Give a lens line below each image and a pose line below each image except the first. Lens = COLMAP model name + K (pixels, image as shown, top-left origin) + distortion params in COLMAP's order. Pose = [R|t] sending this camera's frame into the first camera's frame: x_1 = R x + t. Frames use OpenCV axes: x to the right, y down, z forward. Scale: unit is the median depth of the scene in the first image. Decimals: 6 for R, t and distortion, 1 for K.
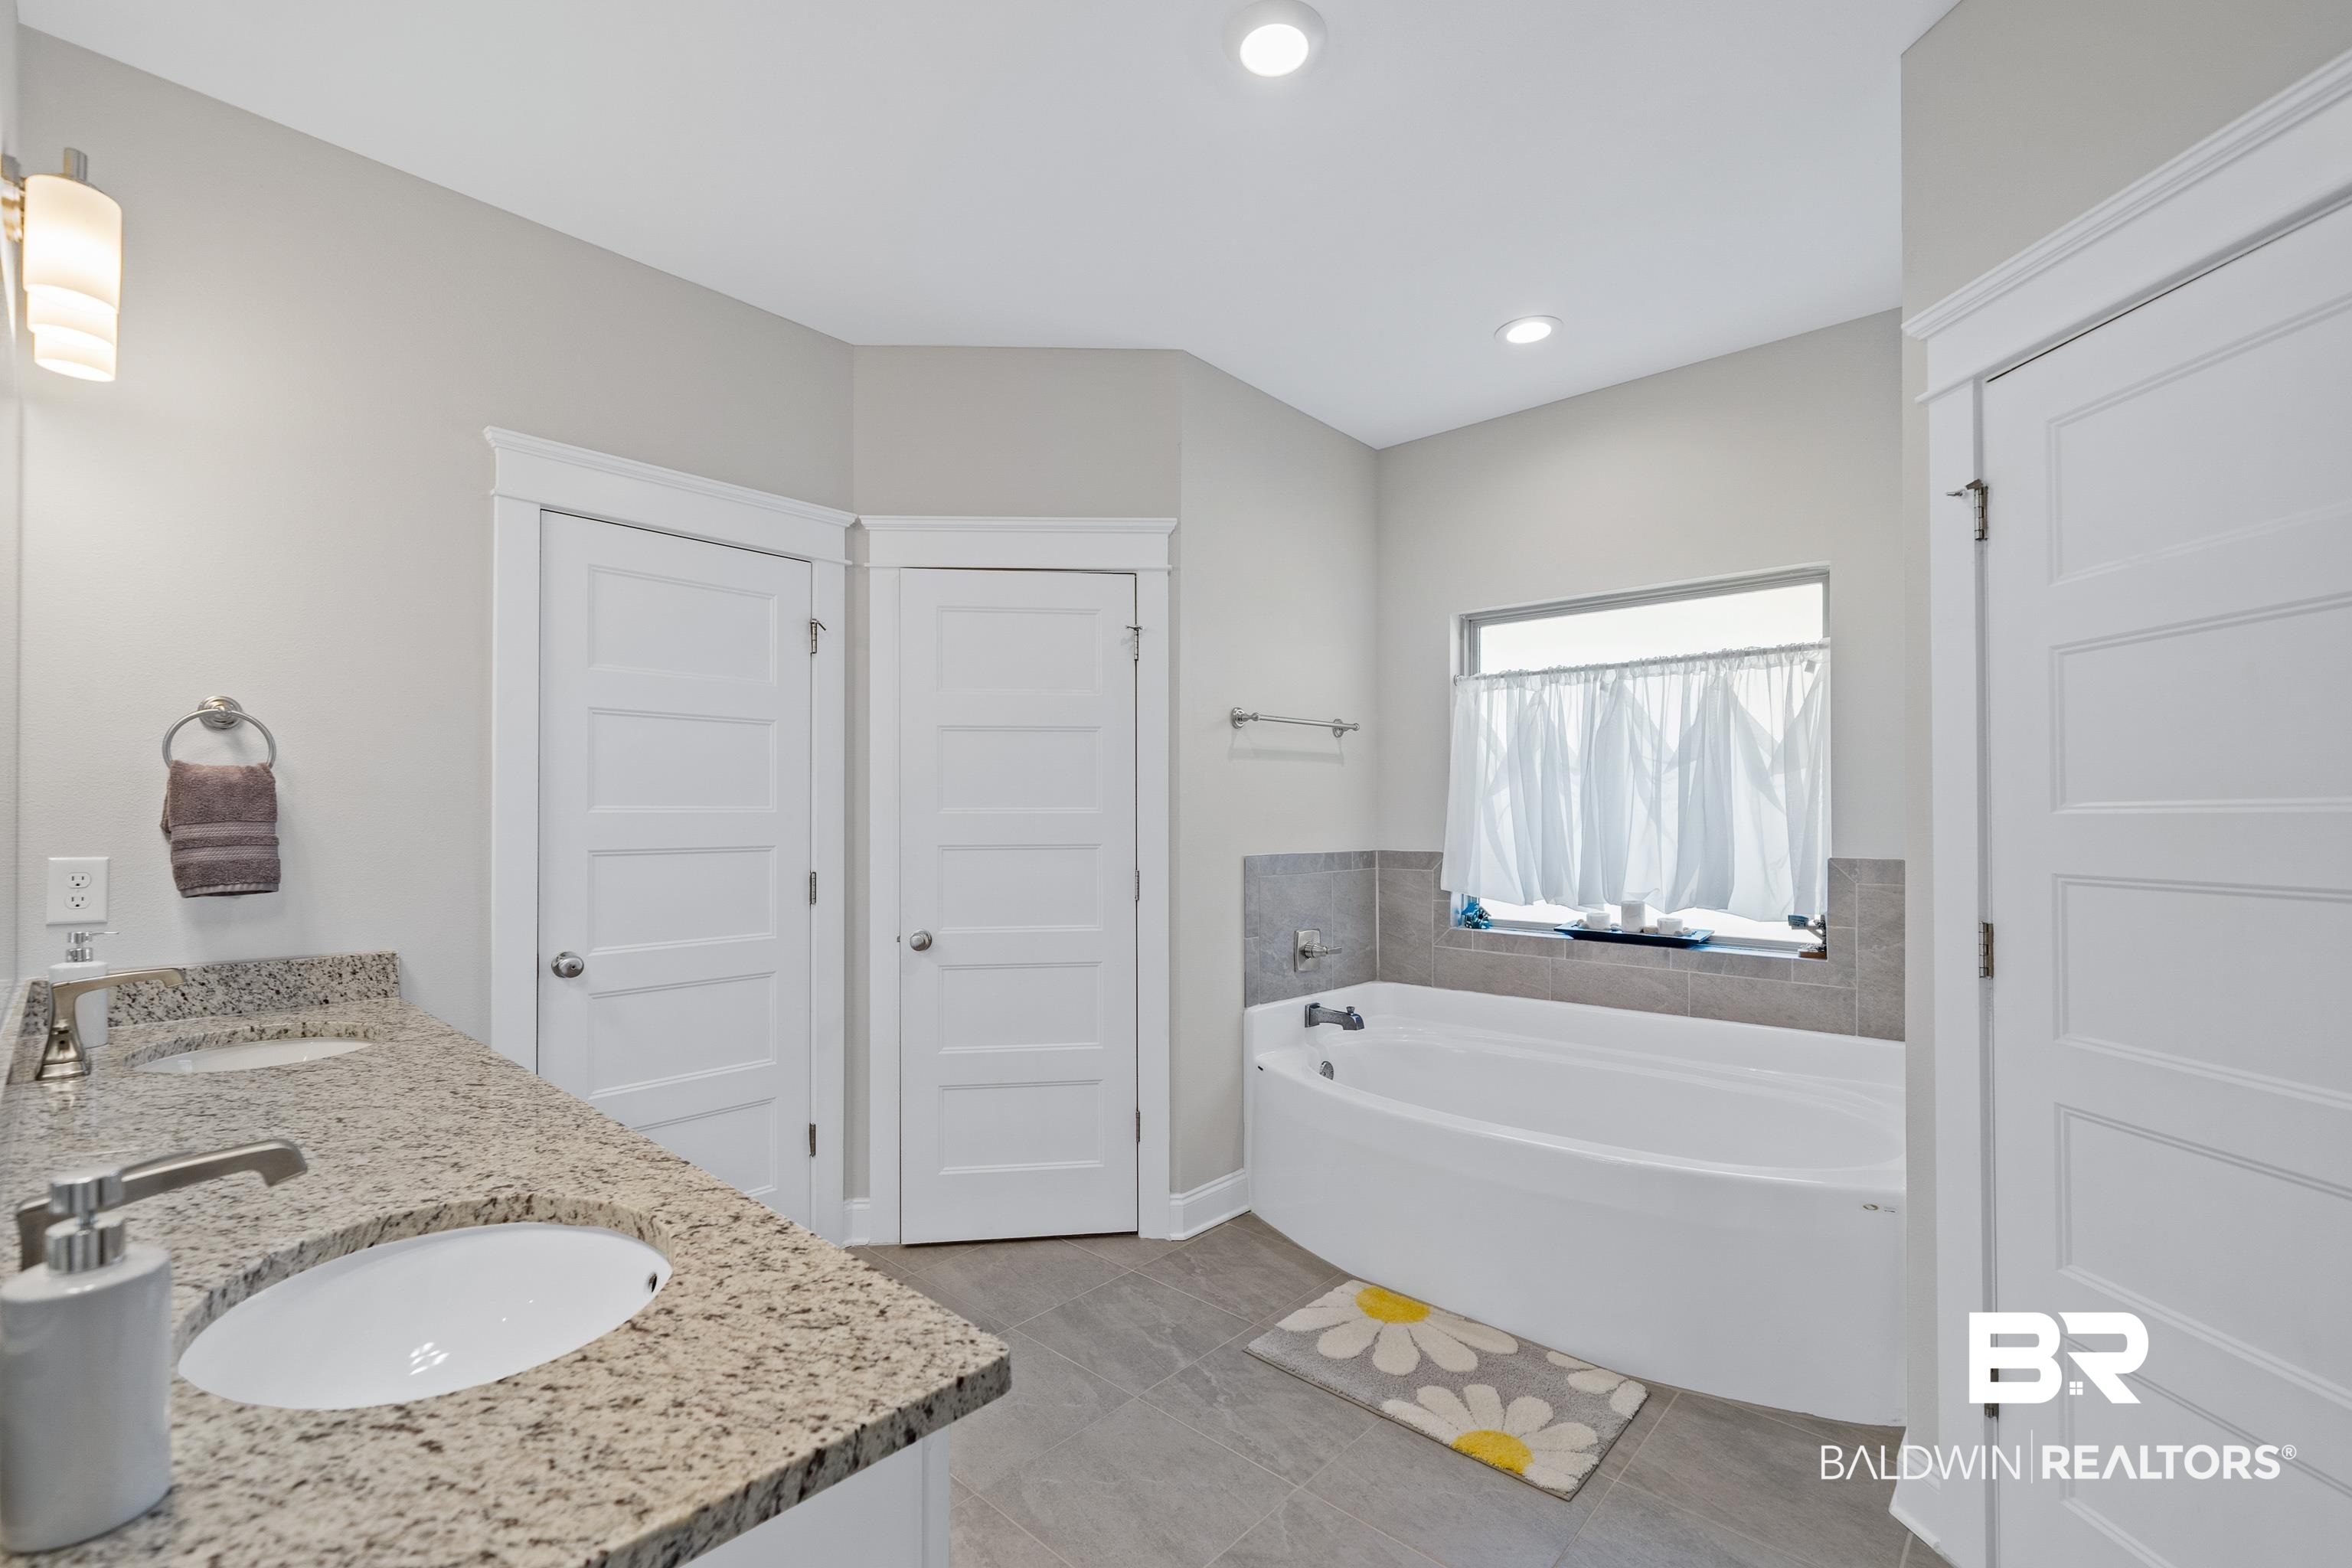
lens RADIAL K [[936.0, 0, 1168.6], [0, 936.0, 820.8], [0, 0, 1]] dist [-0.003193, 0.000674]
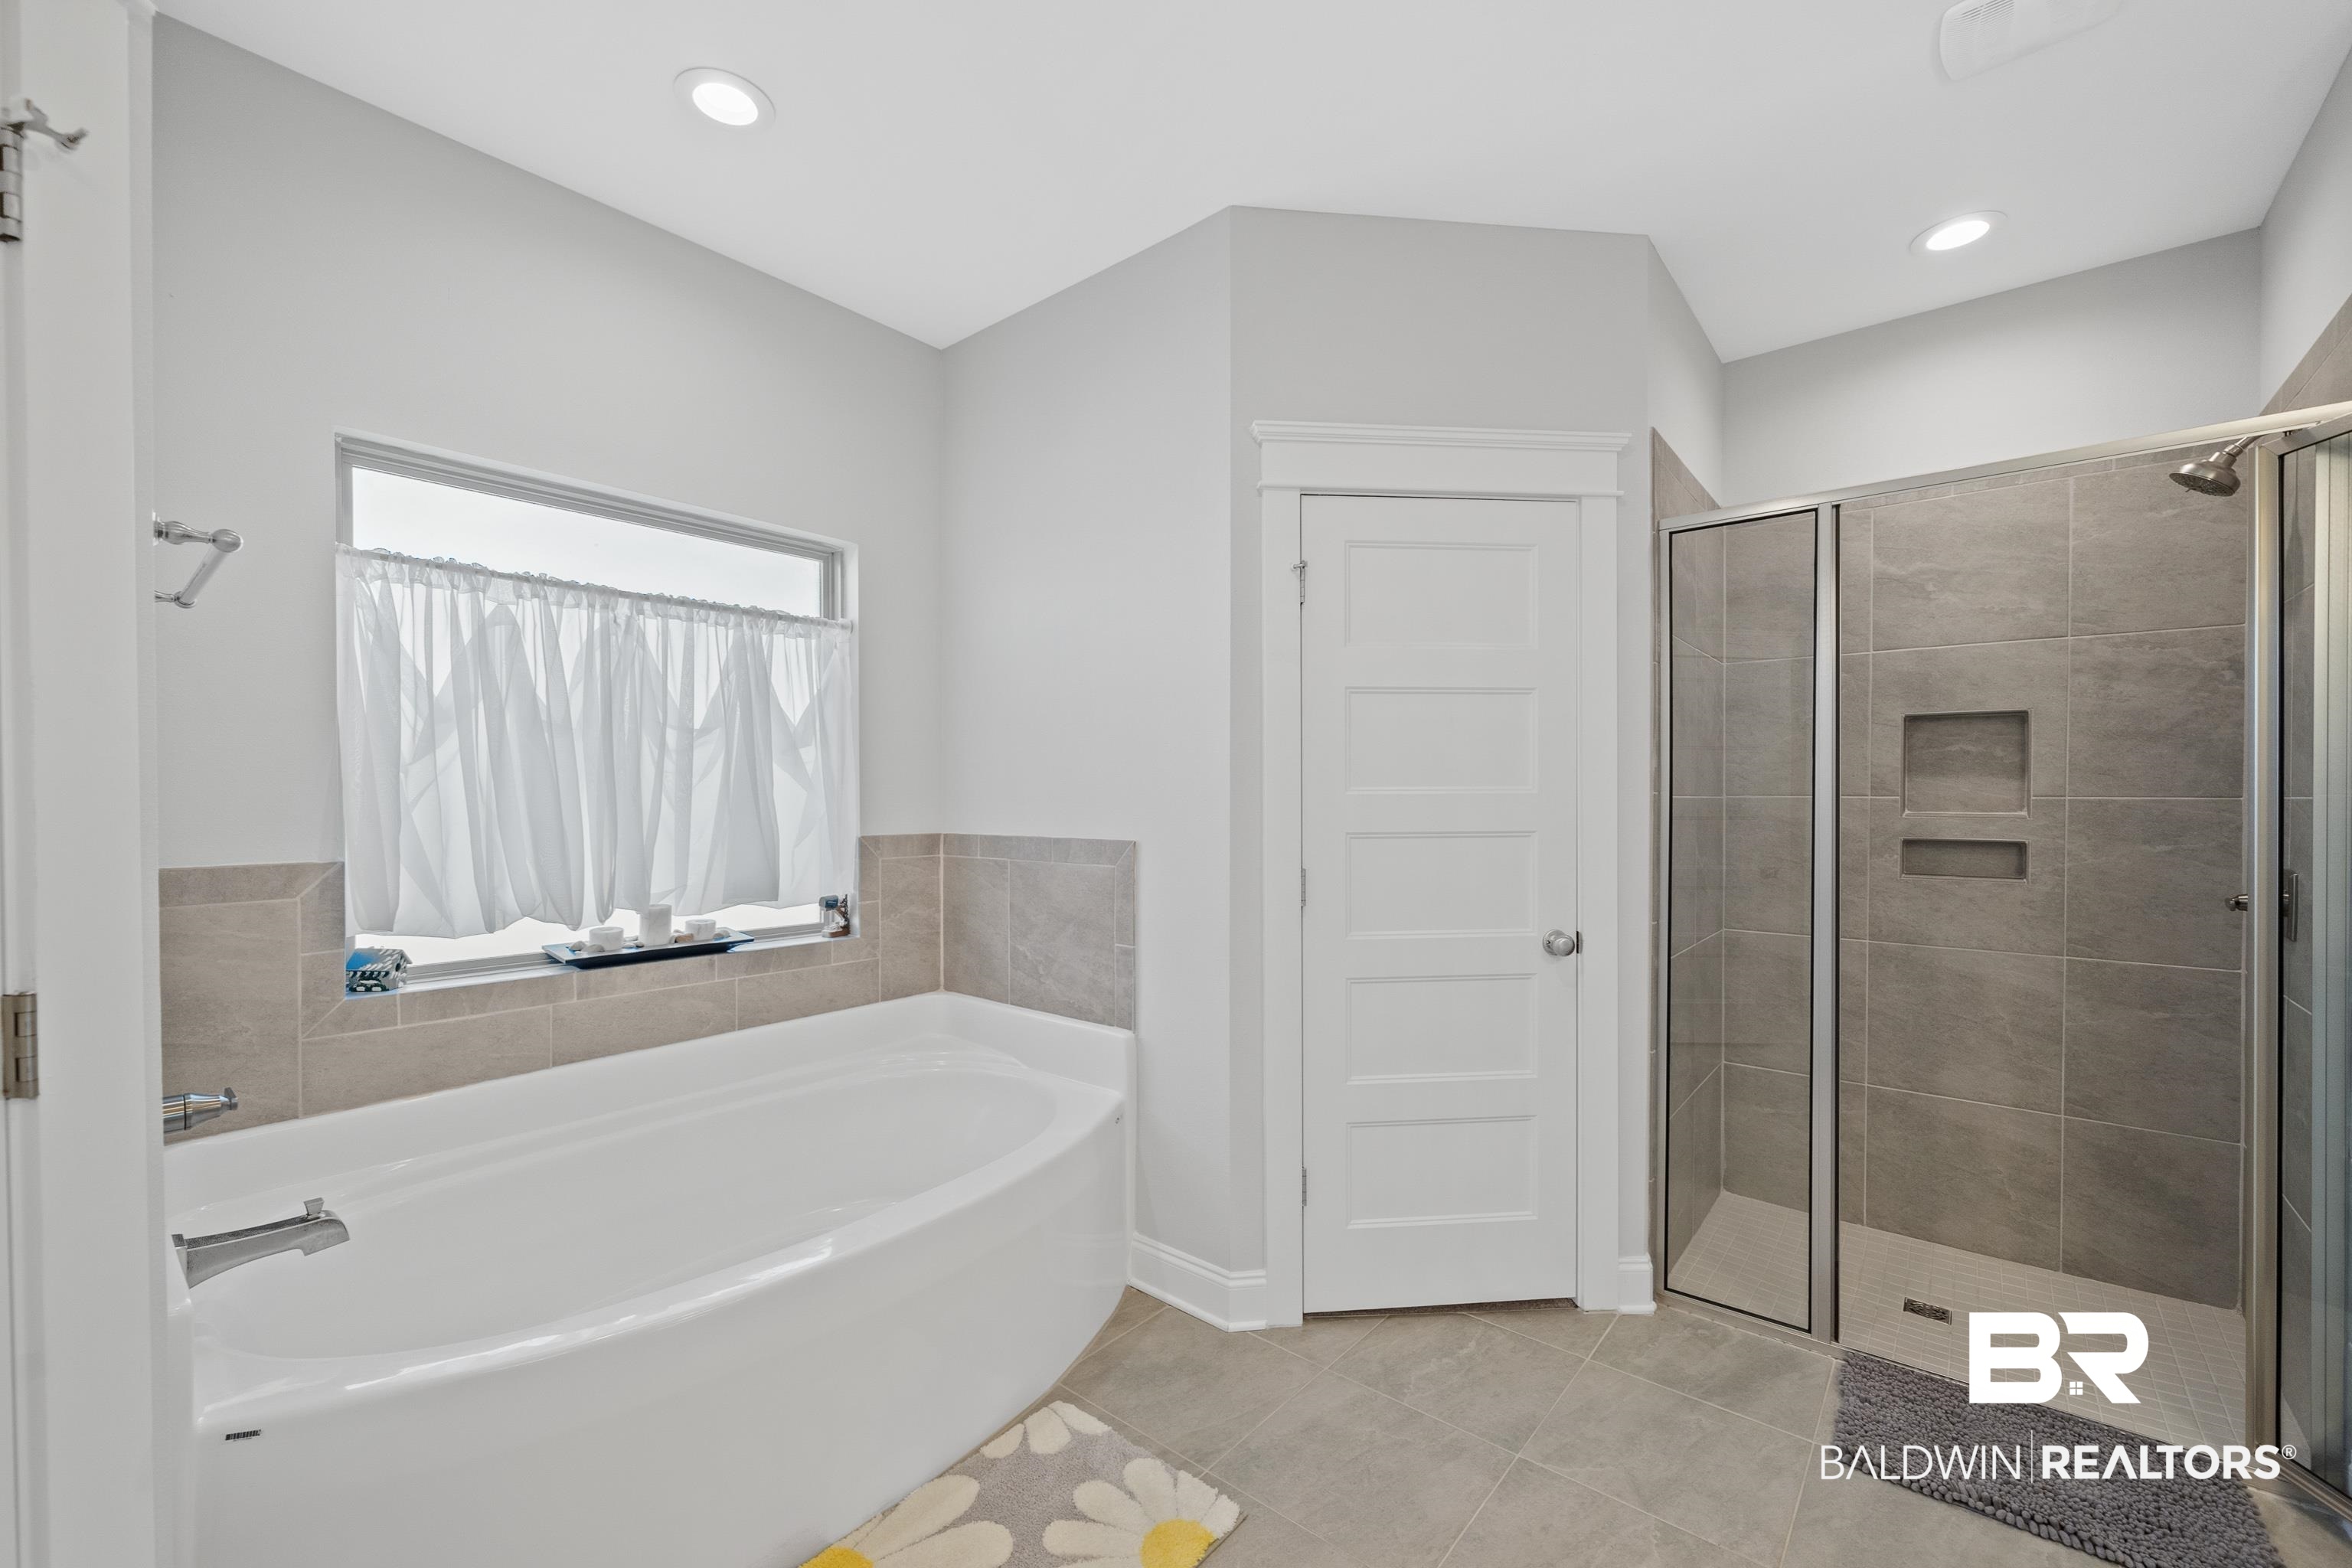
lens RADIAL K [[936.0, 0, 1183.8], [0, 936.0, 803.5], [0, 0, 1]] dist [-0.003193, 0.000674]
pose [[-0.000464, -0.012536, 0.999921, -0.316772], [0.005266, 0.999908, 0.012538, -0.006408], [-0.999986, 0.005272, -0.000398, 0.646775]]
